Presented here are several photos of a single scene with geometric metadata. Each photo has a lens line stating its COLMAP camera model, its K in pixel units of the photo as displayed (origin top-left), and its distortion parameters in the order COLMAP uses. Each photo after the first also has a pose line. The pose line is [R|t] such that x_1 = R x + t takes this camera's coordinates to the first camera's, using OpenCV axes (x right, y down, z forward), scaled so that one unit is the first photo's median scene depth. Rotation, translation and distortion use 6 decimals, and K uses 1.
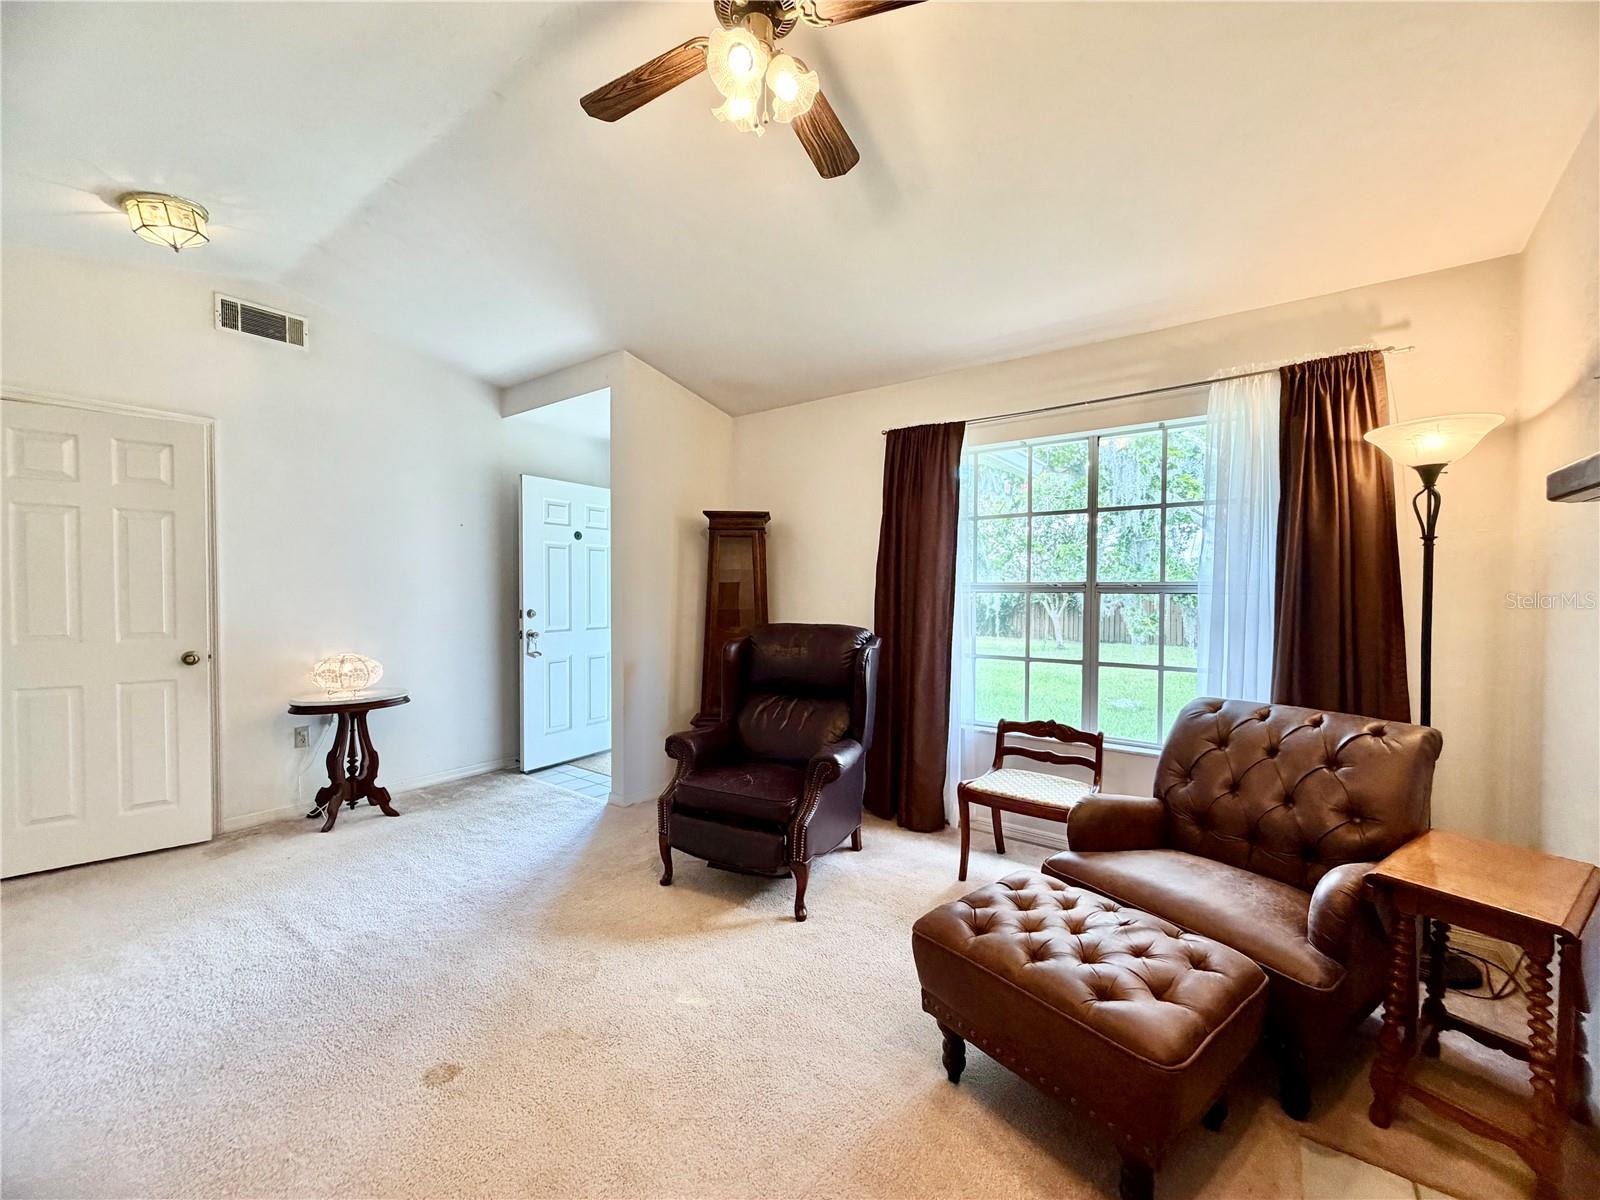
lens RADIAL K [[641.1, 0, 800.0], [0, 641.1, 600.0], [0, 0, 1]] dist [-0.001077, -0.000082]
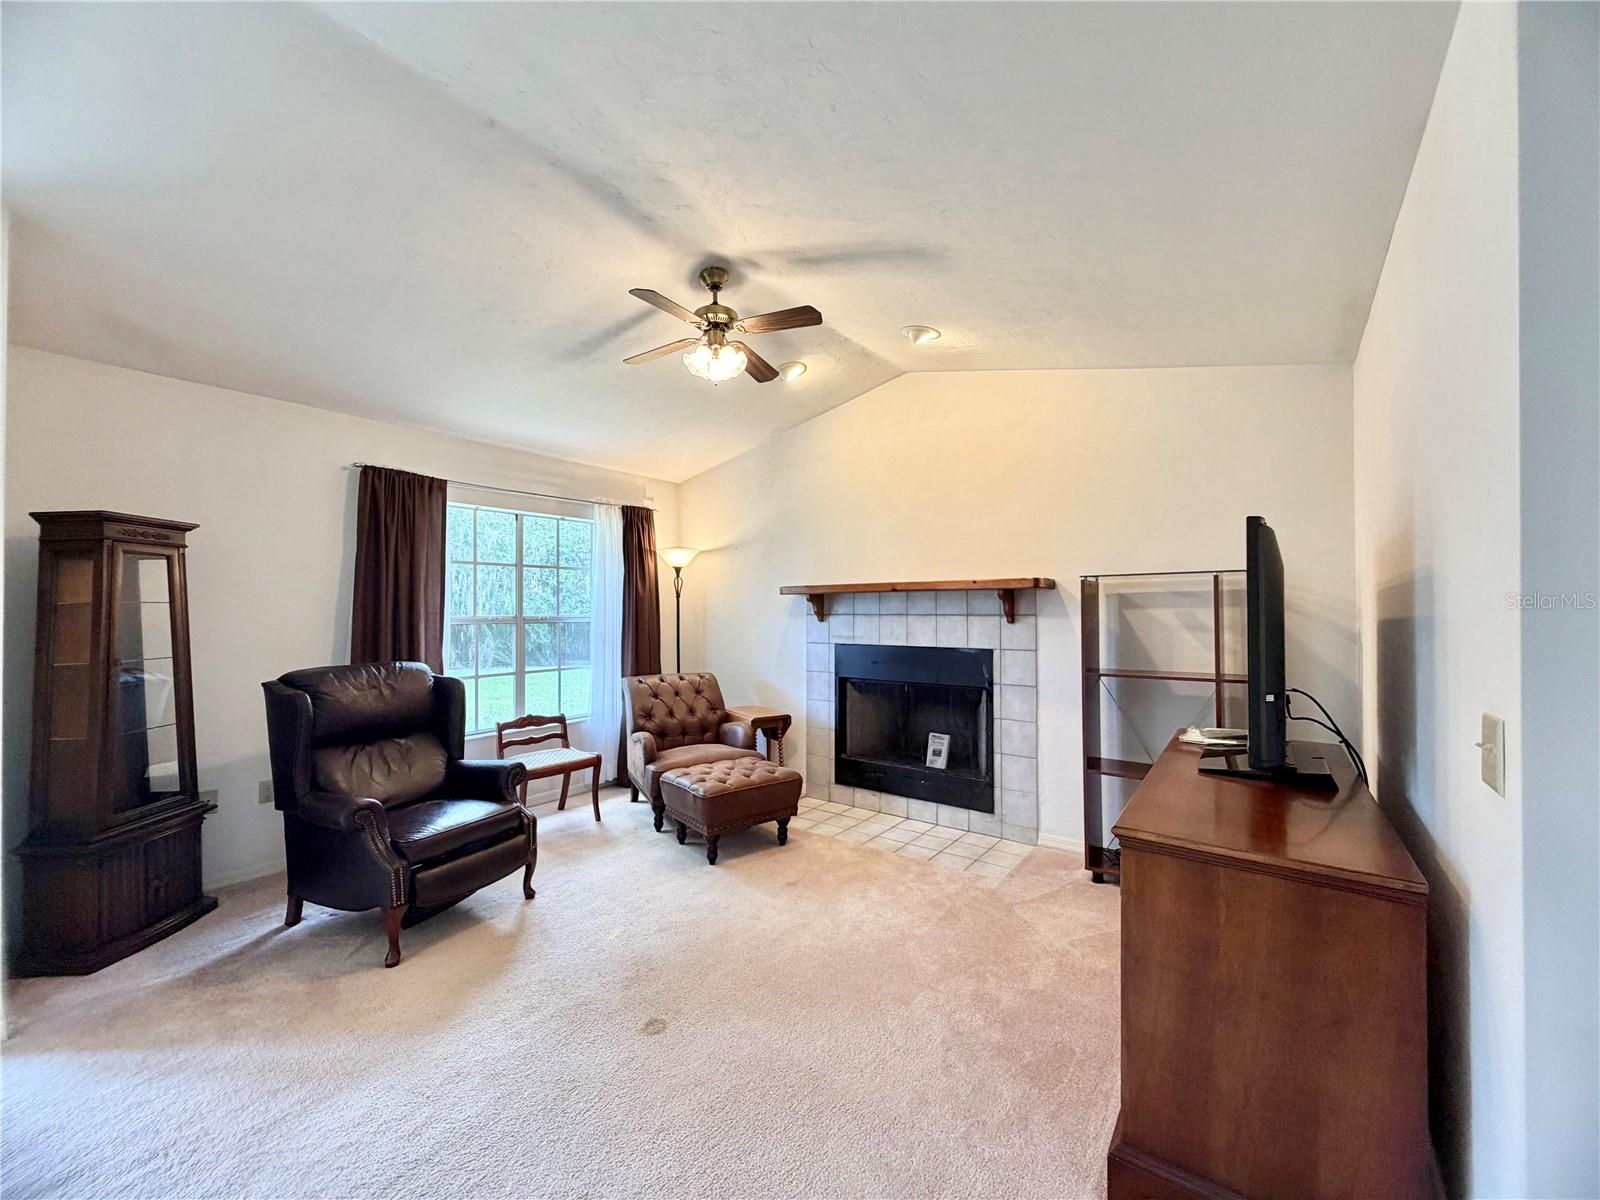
lens RADIAL K [[641.1, 0, 800.0], [0, 641.1, 600.0], [0, 0, 1]] dist [-0.001077, -0.000082]
pose [[0.002252, 0.012975, 0.999913, -1.028473], [0.020695, 0.999701, -0.013019, -0.034538], [-0.999783, 0.020723, 0.001983, 0.398502]]
